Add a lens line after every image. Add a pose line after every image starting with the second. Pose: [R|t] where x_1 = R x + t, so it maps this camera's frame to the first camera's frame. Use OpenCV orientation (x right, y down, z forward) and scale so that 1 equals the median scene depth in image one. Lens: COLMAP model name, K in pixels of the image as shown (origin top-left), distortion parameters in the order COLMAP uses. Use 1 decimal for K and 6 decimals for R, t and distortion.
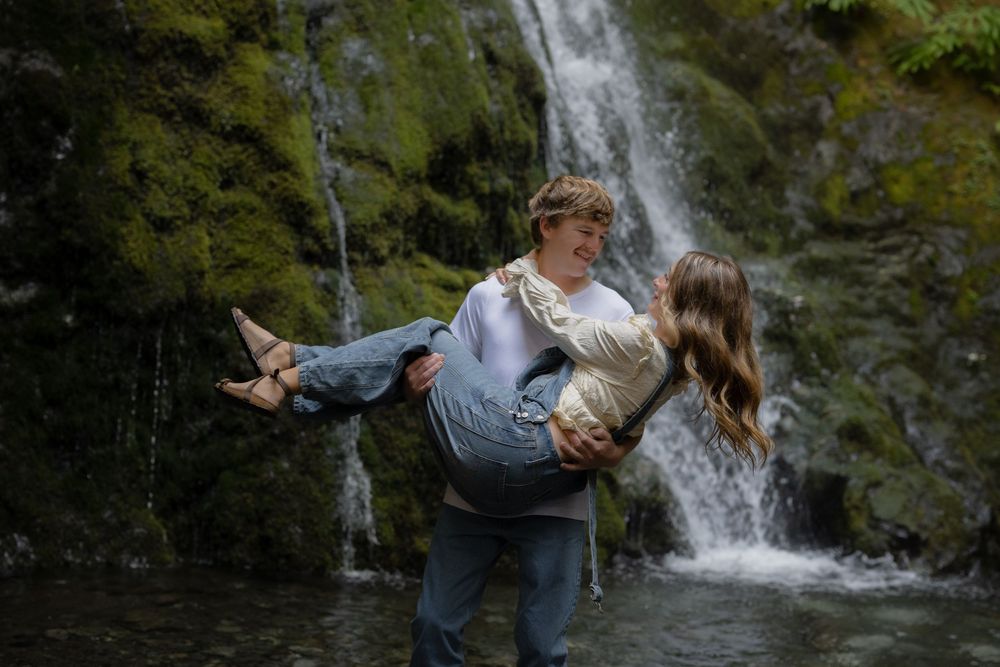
lens RADIAL K [[1408.7, 0, 500.0], [0, 1408.7, 333.5], [0, 0, 1]] dist [-0.005323, 0.040033]
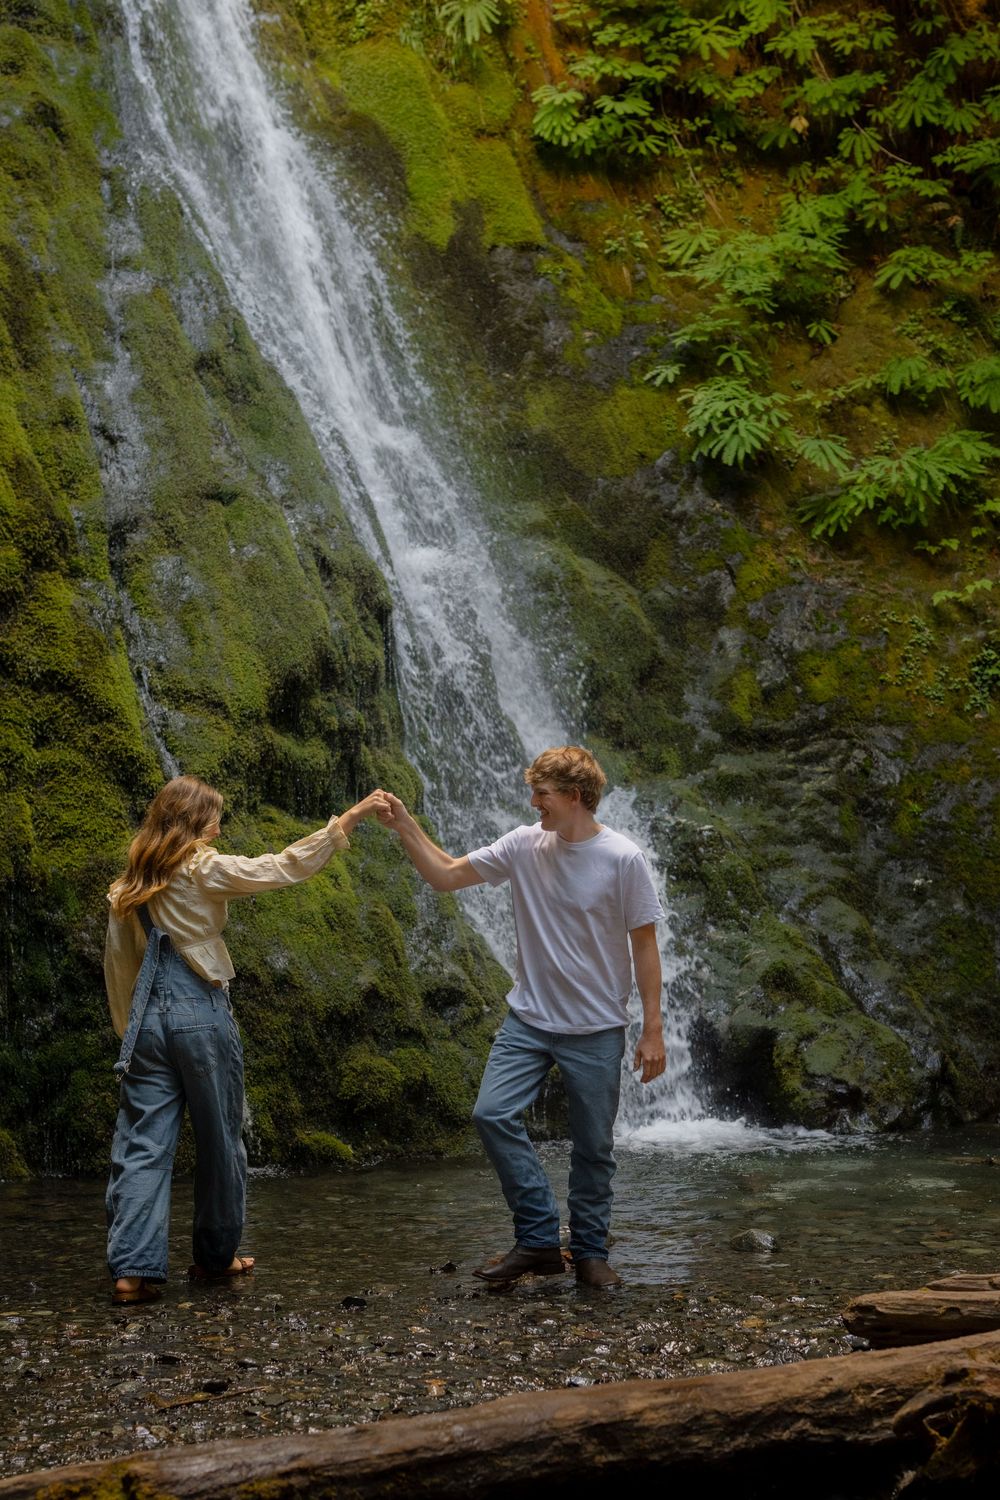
lens RADIAL K [[2383.6, 0, 501.5], [0, 2383.6, 858.0], [0, 0, 1]] dist [0.010901, 0.010342]
pose [[0.991253, -0.068993, 0.112508, -0.078083], [0.070680, 0.997438, -0.011071, 0.000819], [-0.111456, 0.018926, 0.993589, -0.441052]]
